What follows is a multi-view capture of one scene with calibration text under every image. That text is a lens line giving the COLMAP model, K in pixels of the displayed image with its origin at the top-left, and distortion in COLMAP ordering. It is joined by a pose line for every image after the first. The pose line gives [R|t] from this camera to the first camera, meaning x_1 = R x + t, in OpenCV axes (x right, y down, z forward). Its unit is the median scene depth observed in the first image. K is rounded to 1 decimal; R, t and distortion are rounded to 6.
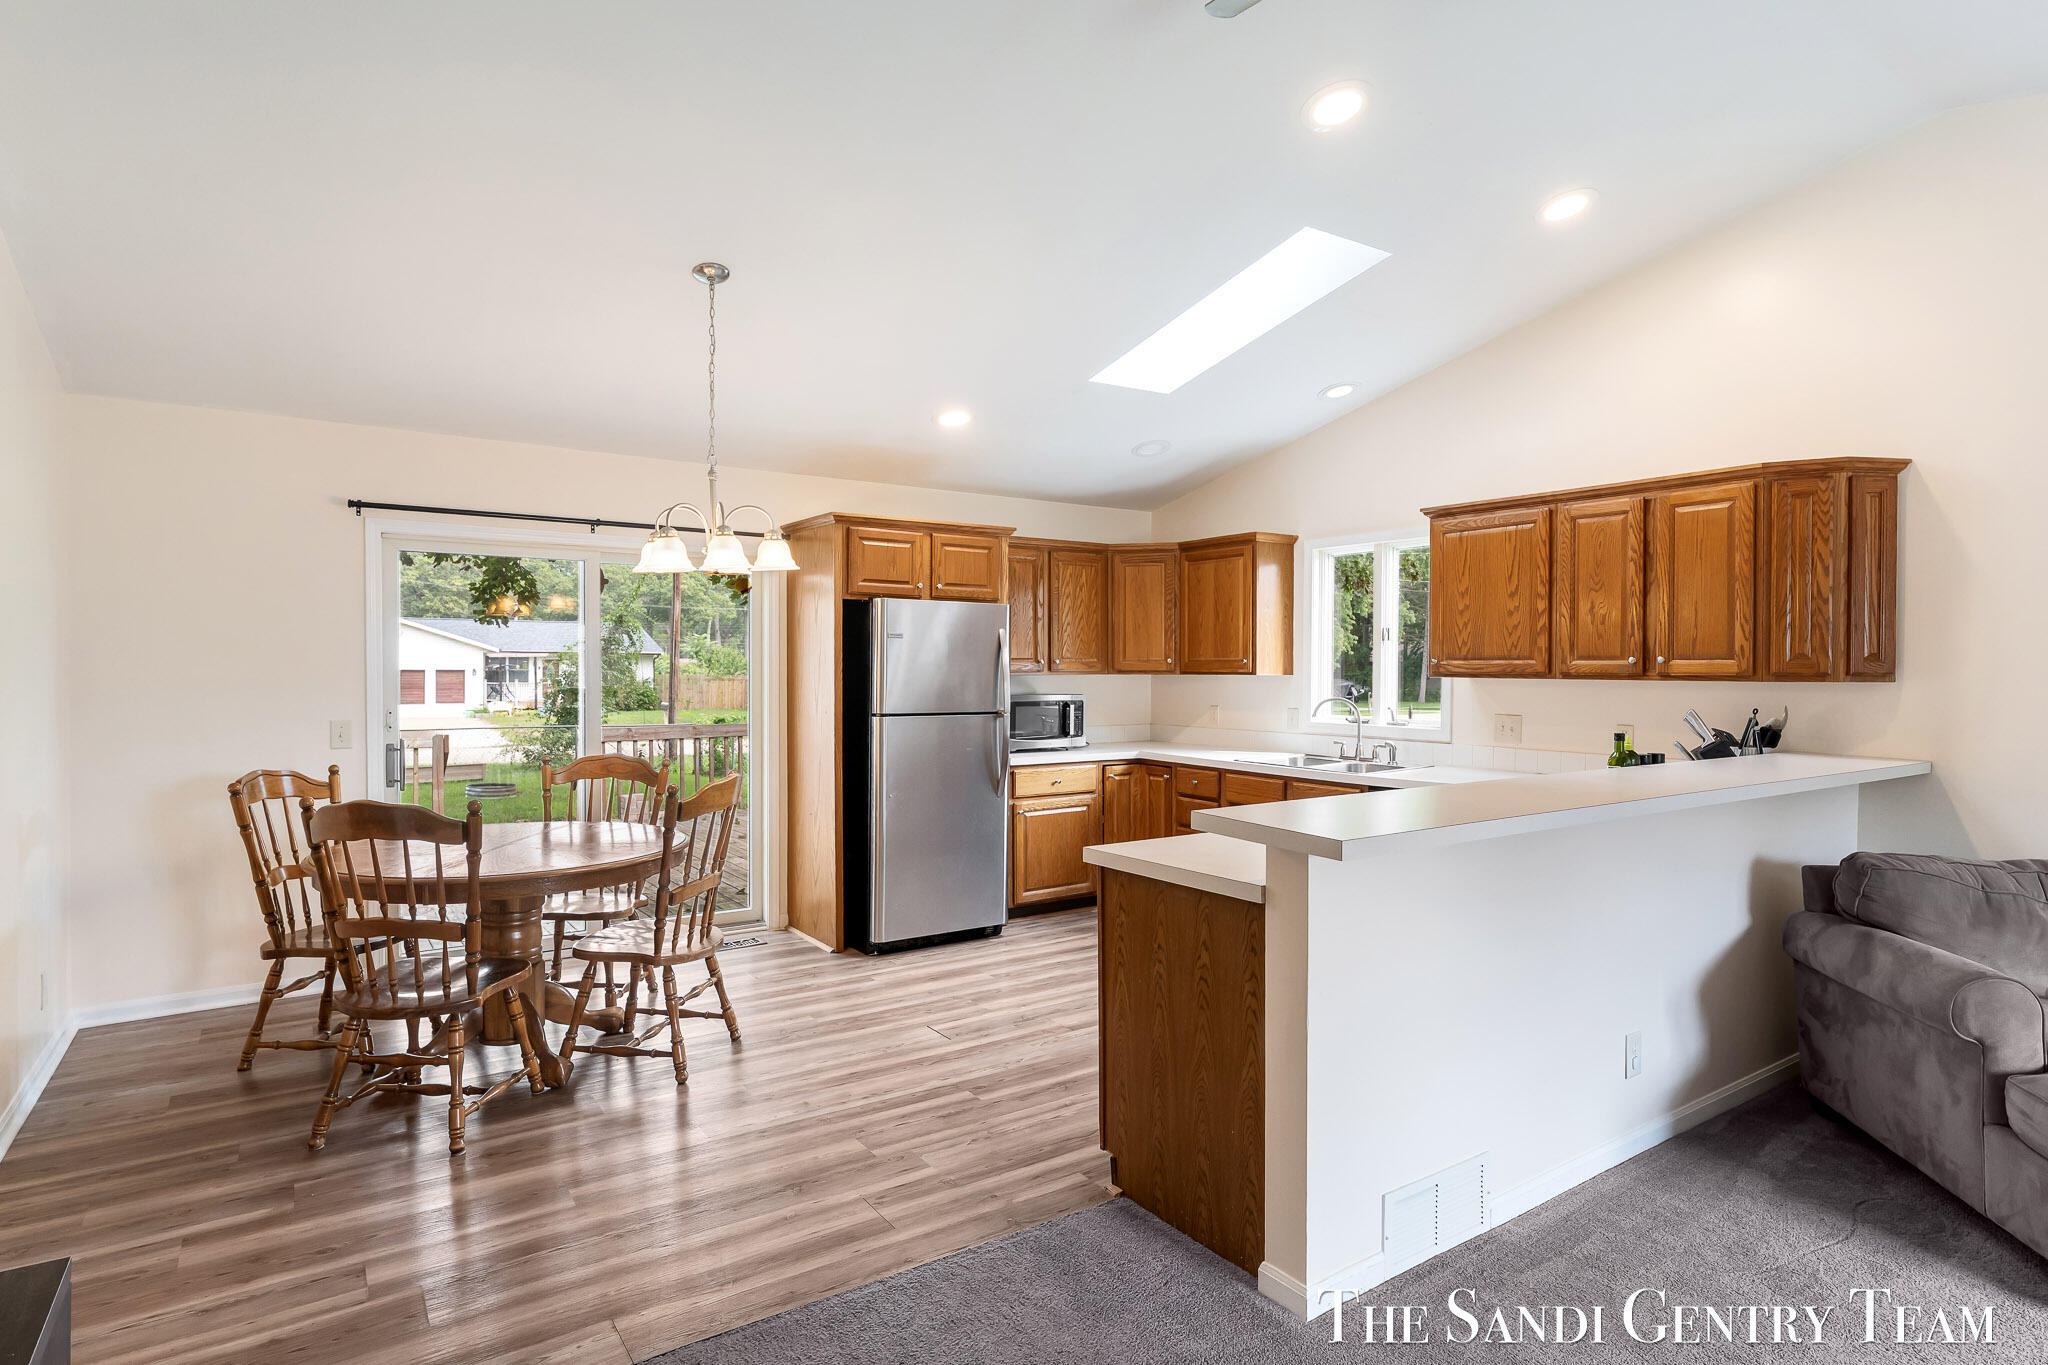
lens RADIAL K [[1041.7, 0, 1057.8], [0, 1041.7, 686.6], [0, 0, 1]] dist [0.014028, -0.005793]
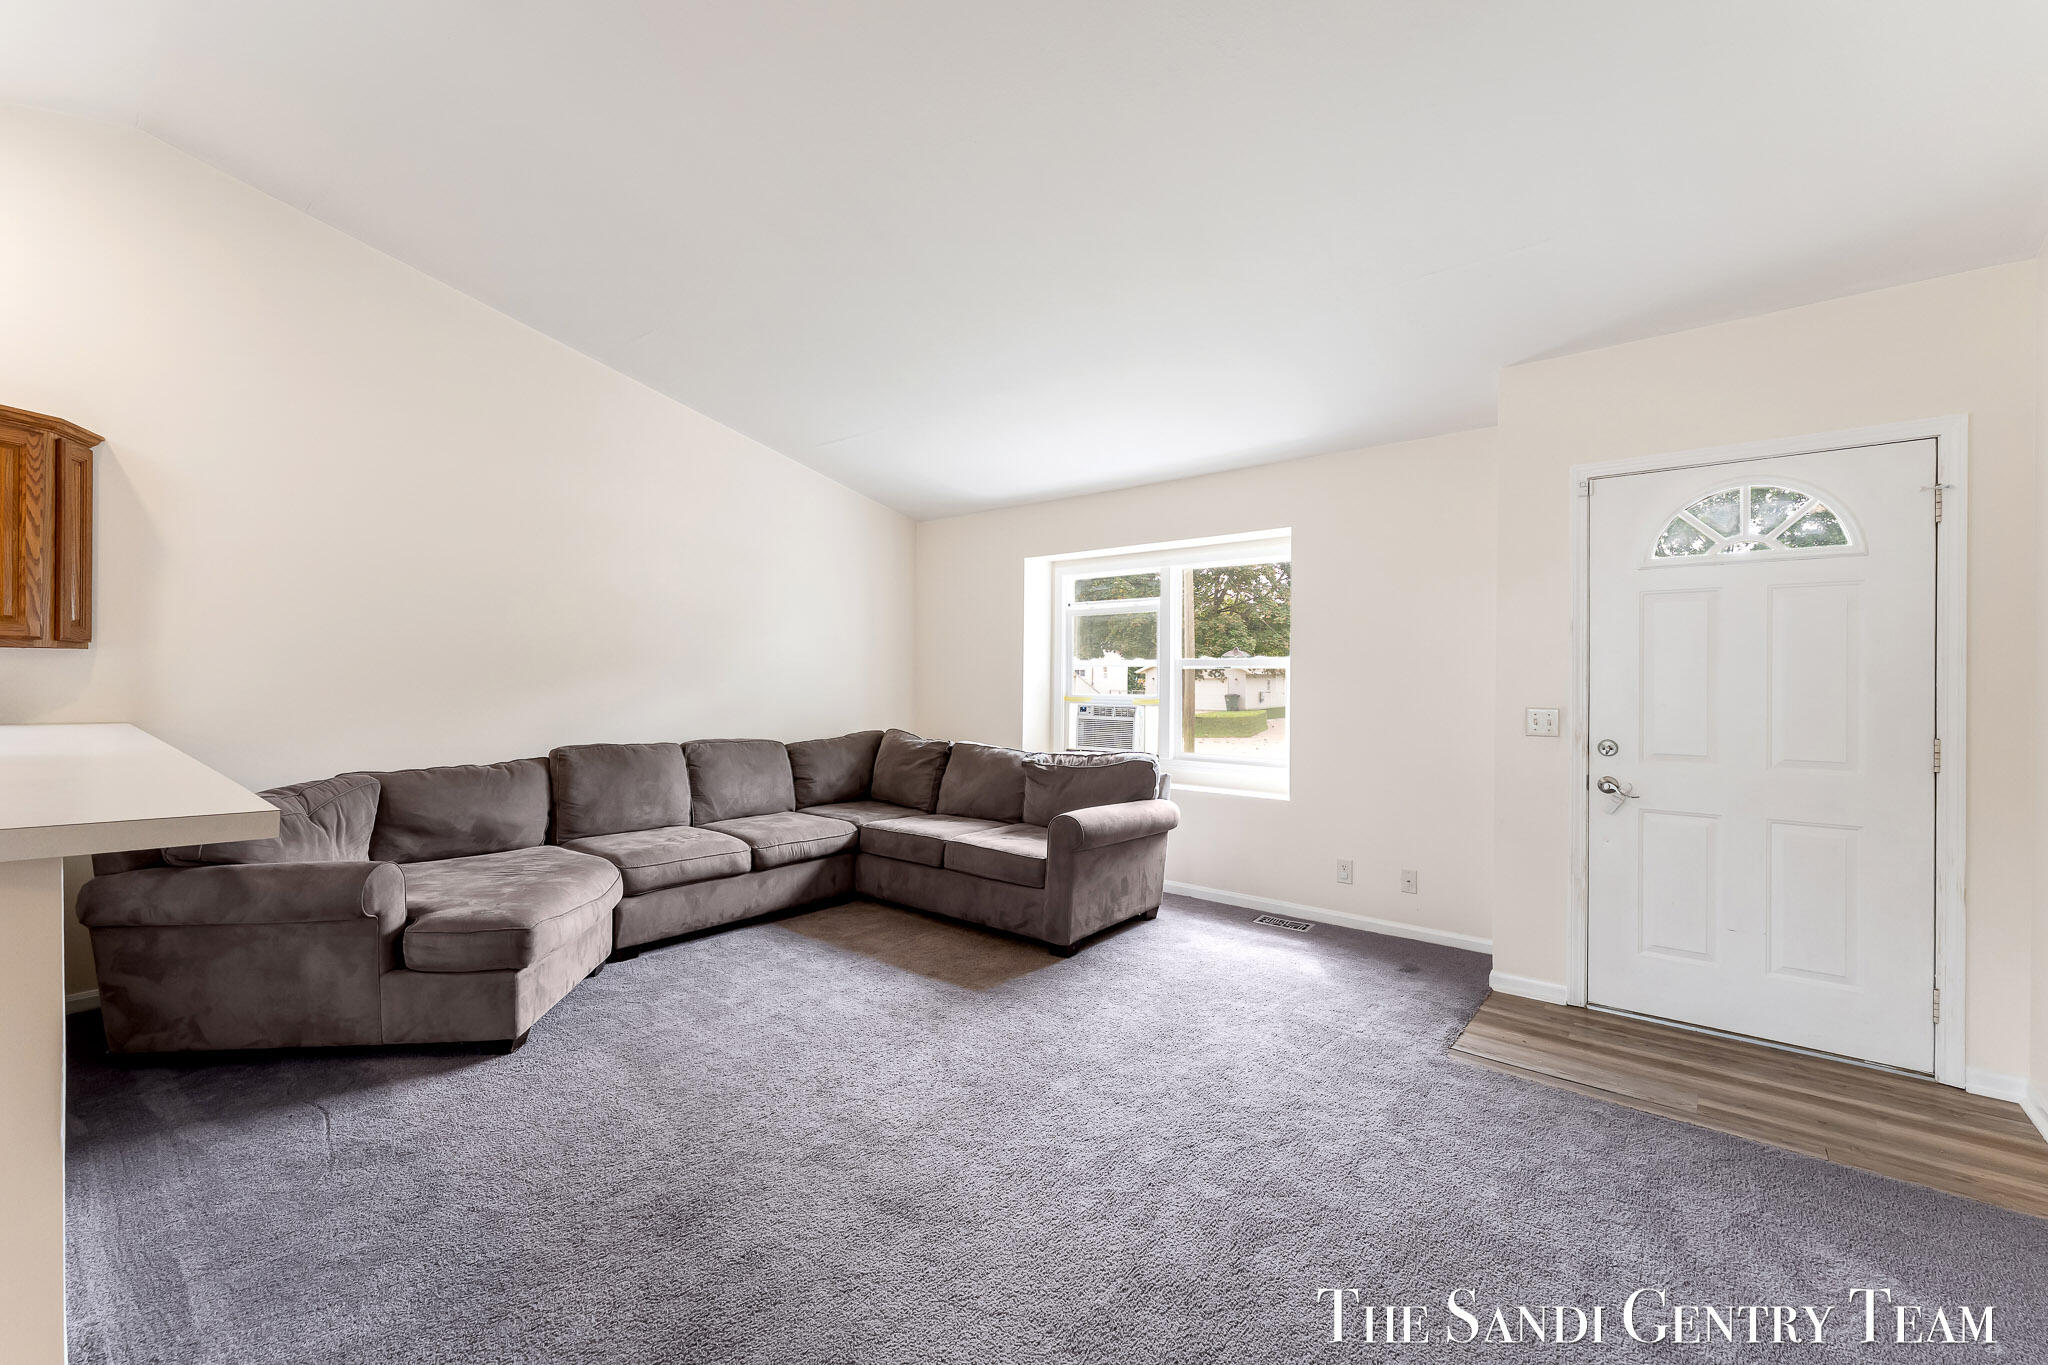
lens RADIAL K [[828.2, 0, 1033.8], [0, 828.2, 676.8], [0, 0, 1]] dist [-0.000183, -0.000293]
pose [[-0.229134, -0.002840, 0.973391, -0.175625], [0.008520, 0.999952, 0.004923, 0.022854], [-0.973358, 0.009421, -0.229099, 0.238350]]
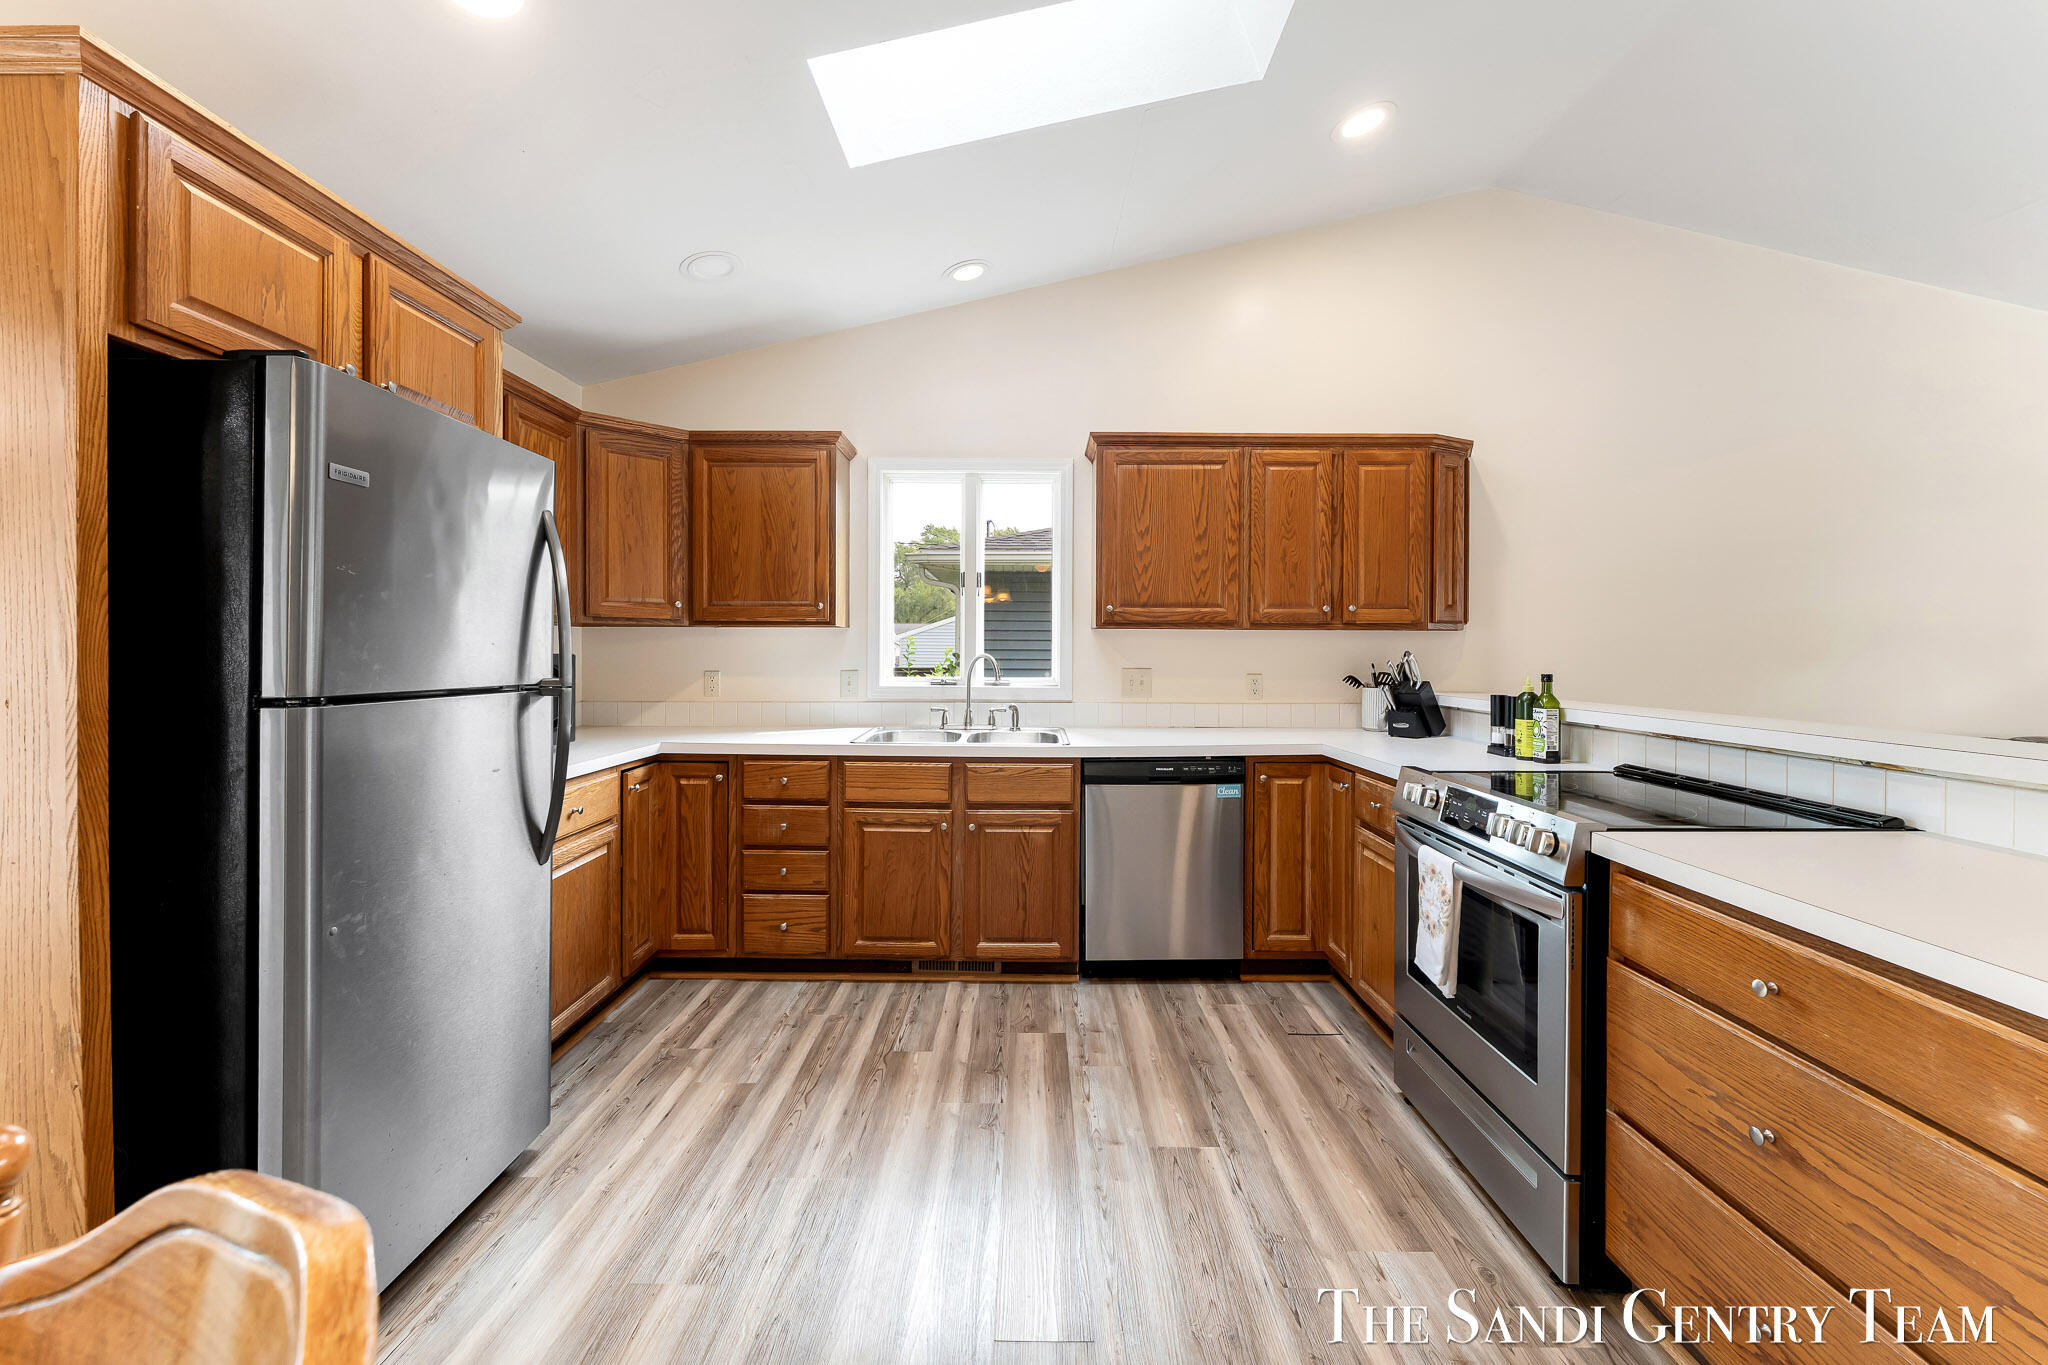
lens RADIAL K [[828.2, 0, 1037.9], [0, 828.2, 654.1], [0, 0, 1]] dist [-0.000183, -0.000293]
pose [[0.596396, -0.006958, 0.802660, -0.259961], [0.014043, 0.999900, -0.001766, 0.016444], [-0.802567, 0.012325, 0.596434, 0.690311]]
